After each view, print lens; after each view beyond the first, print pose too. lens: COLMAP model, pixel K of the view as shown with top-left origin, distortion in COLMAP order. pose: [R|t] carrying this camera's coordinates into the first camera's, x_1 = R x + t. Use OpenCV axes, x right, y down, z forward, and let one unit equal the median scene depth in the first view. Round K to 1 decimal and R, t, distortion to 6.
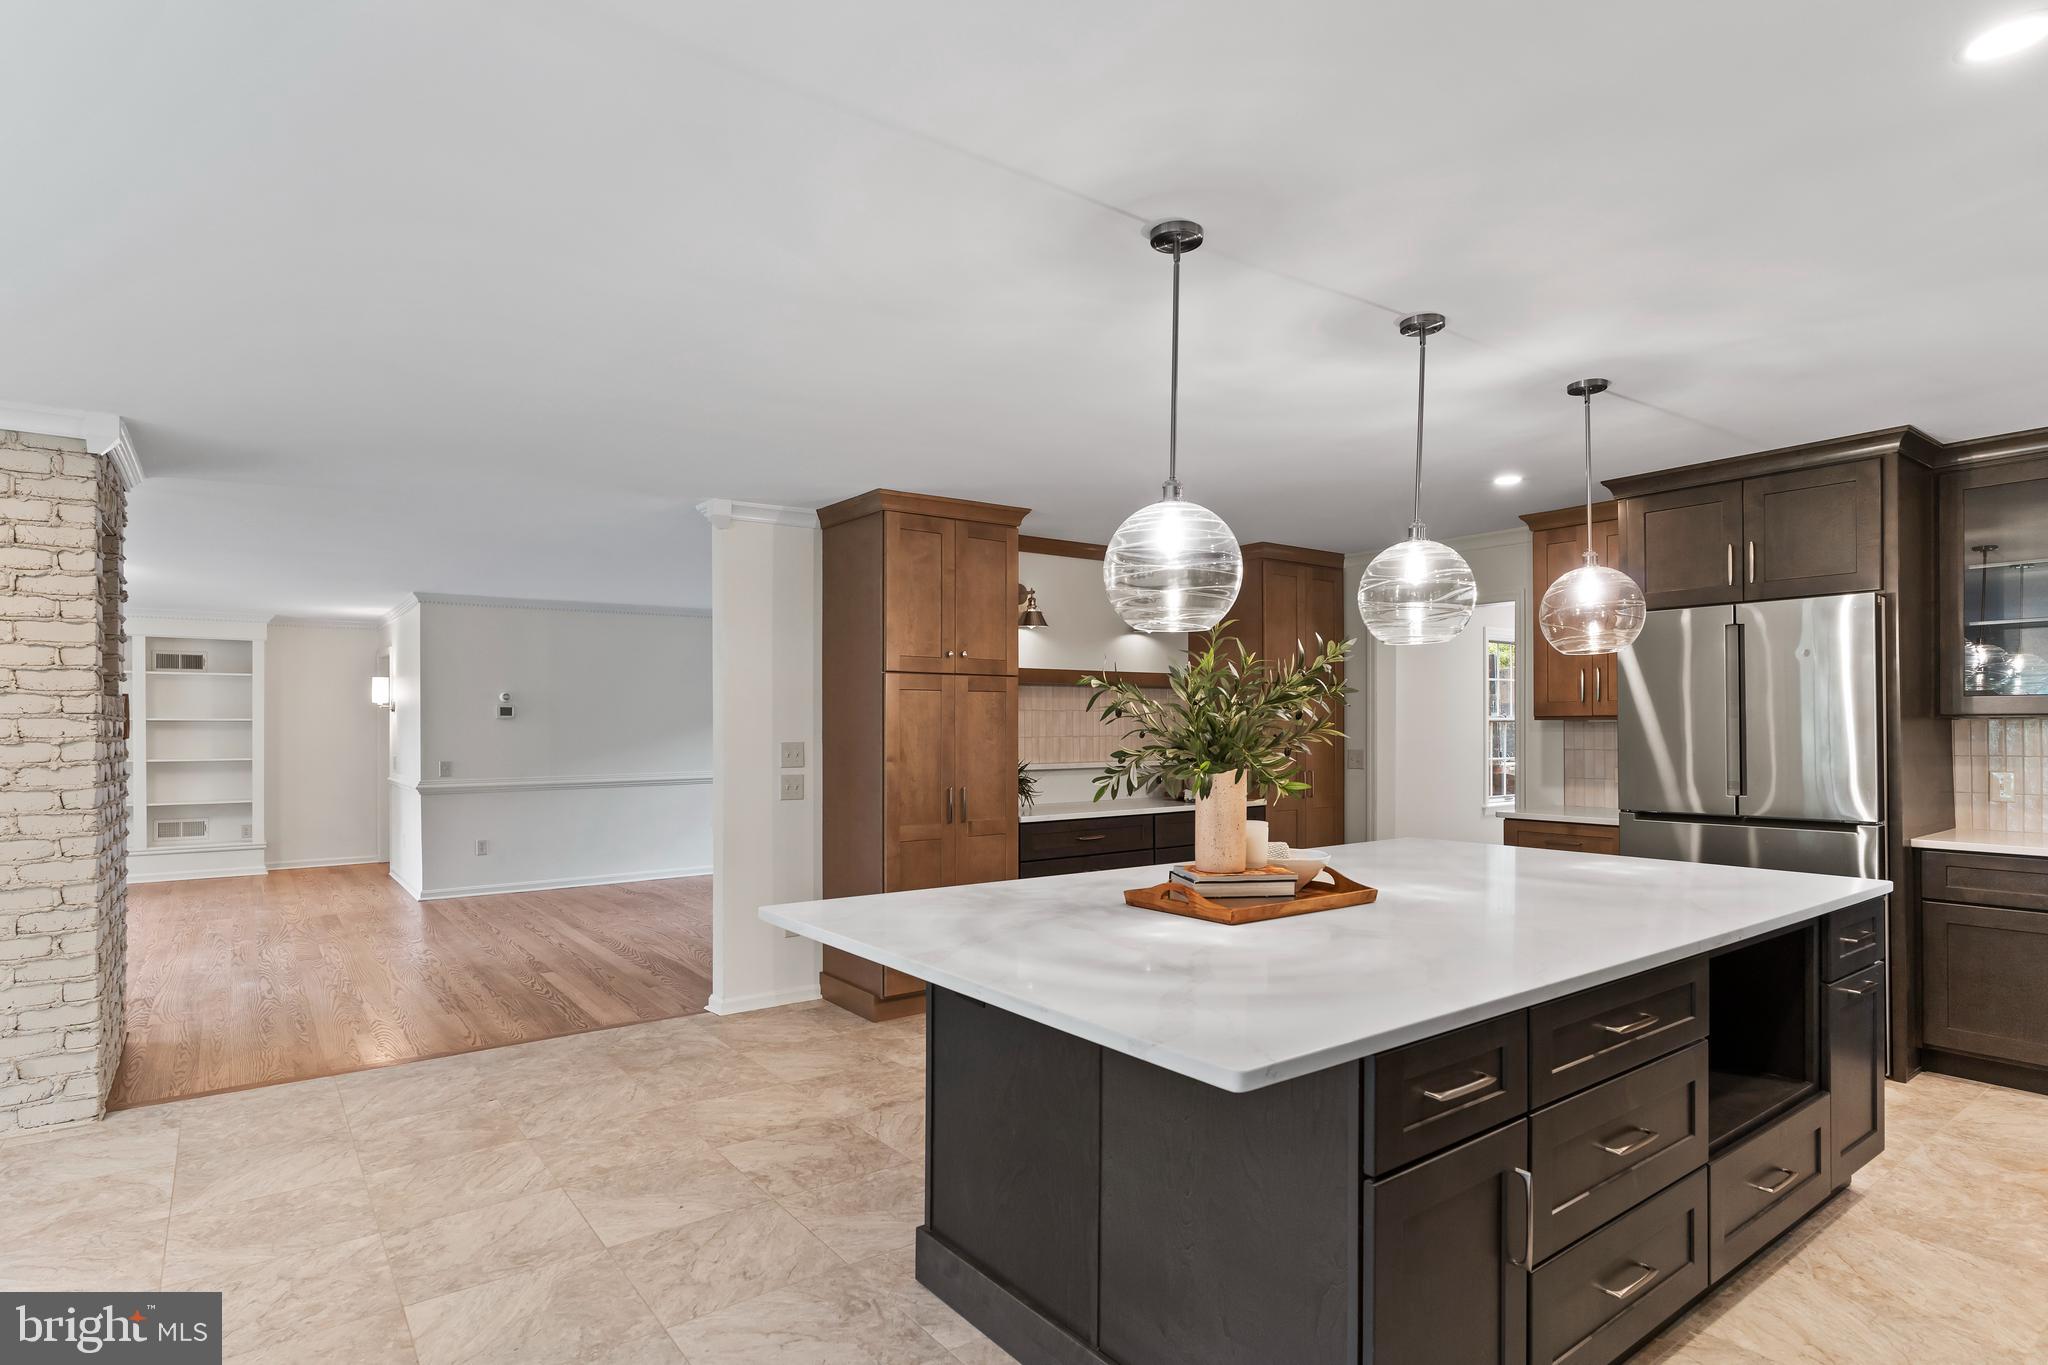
lens RADIAL K [[1062.9, 0, 1020.1], [0, 1062.9, 722.5], [0, 0, 1]] dist [-0.003111, 0.000973]
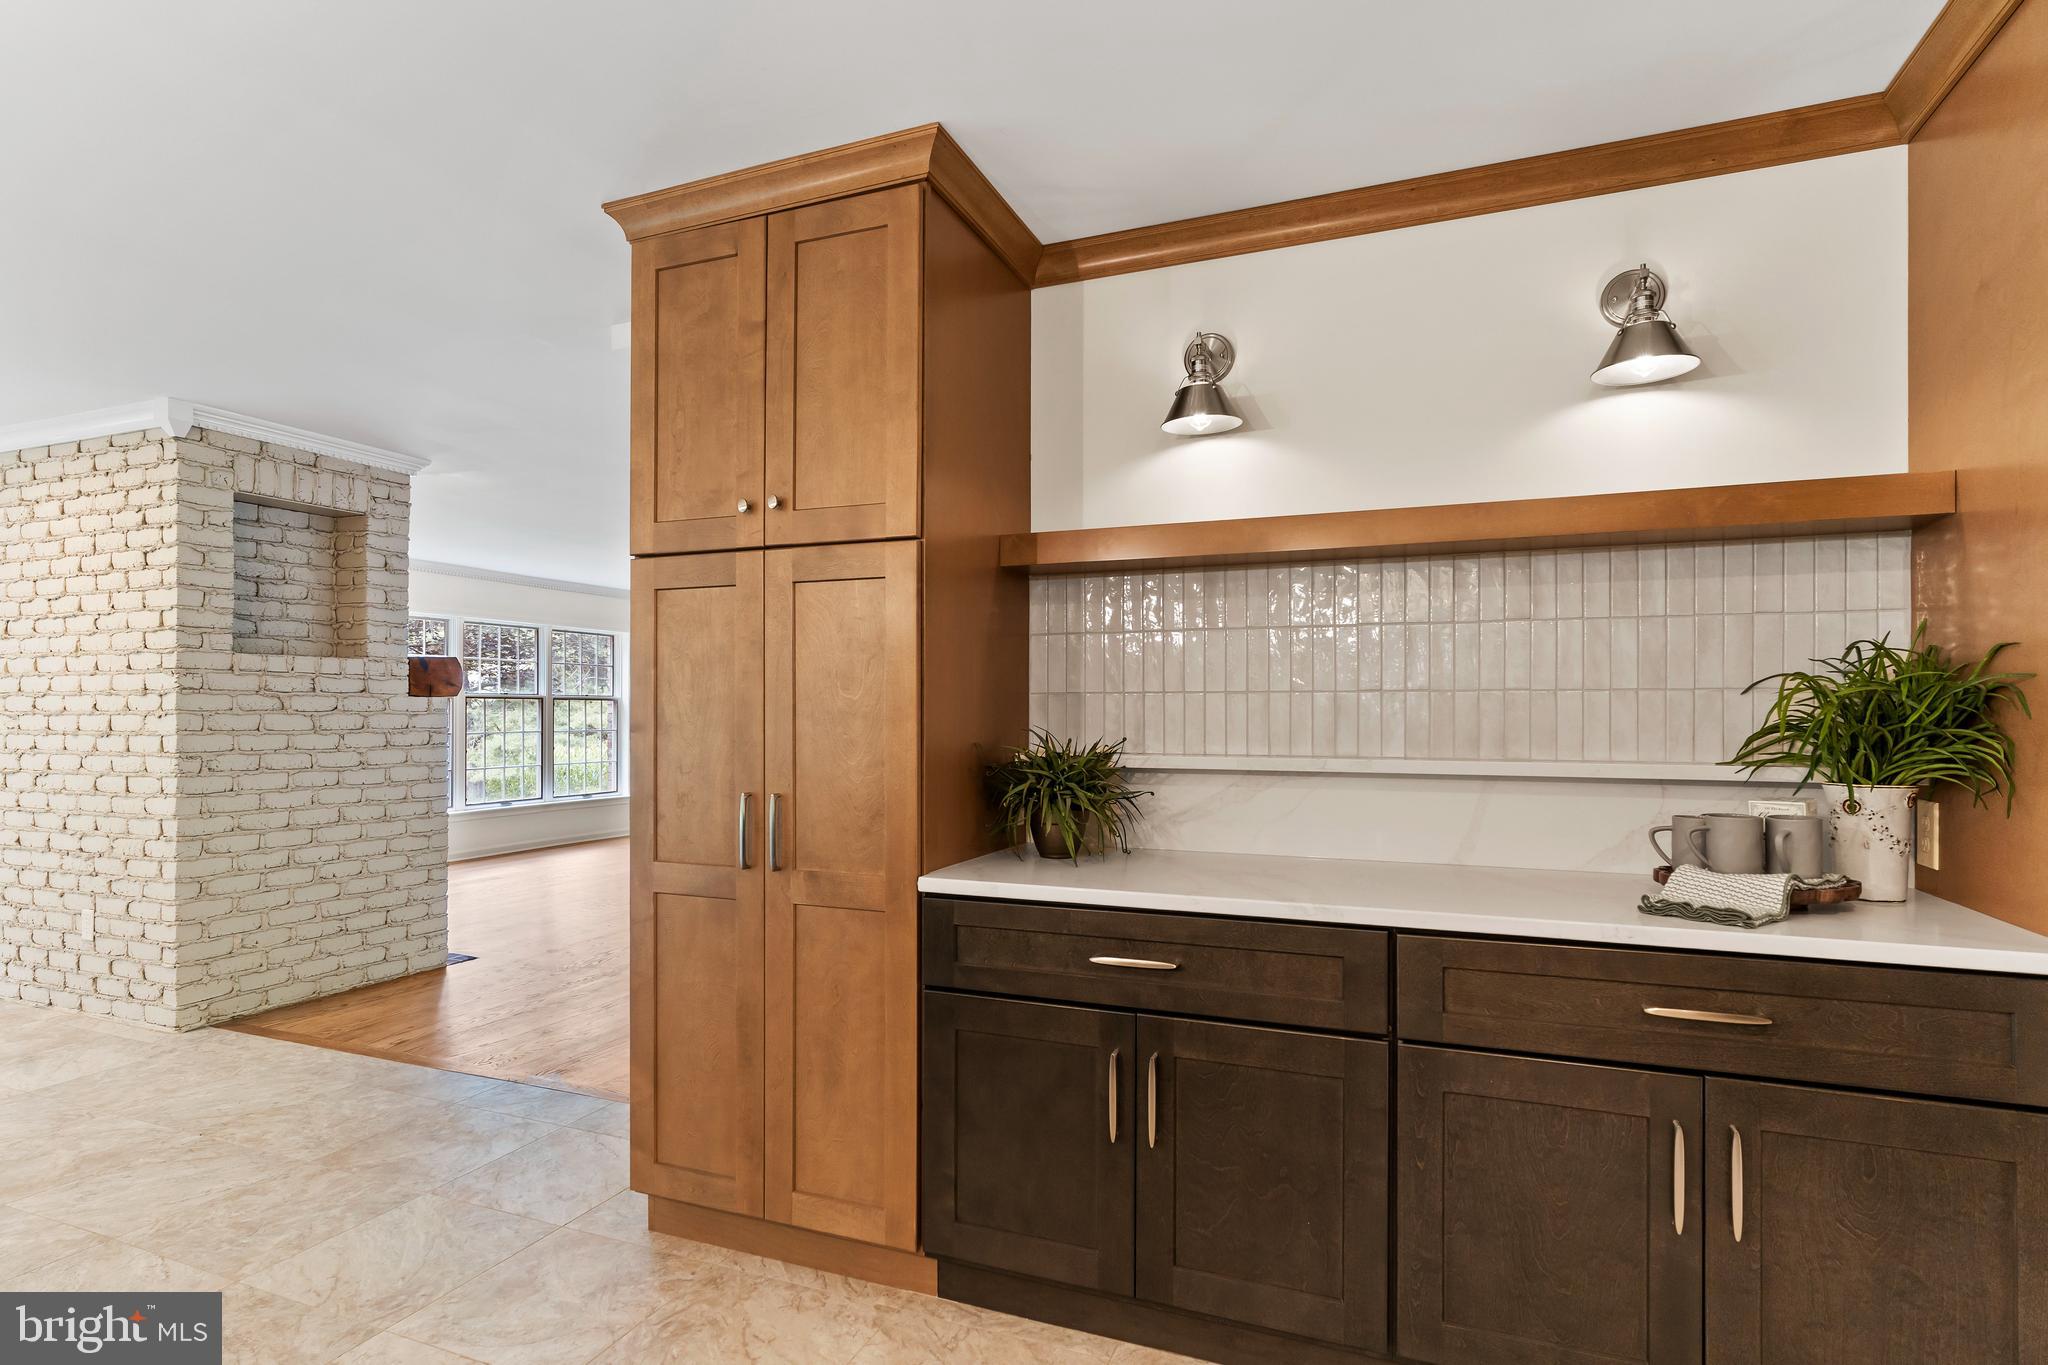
lens RADIAL K [[1045.7, 0, 1030.0], [0, 1045.7, 710.7], [0, 0, 1]] dist [-0.006049, -0.000225]
pose [[0.518935, 0.004039, -0.854804, 0.407138], [0.001570, 0.999983, 0.005677, 0.023768], [0.854812, -0.004288, 0.518920, 0.910033]]
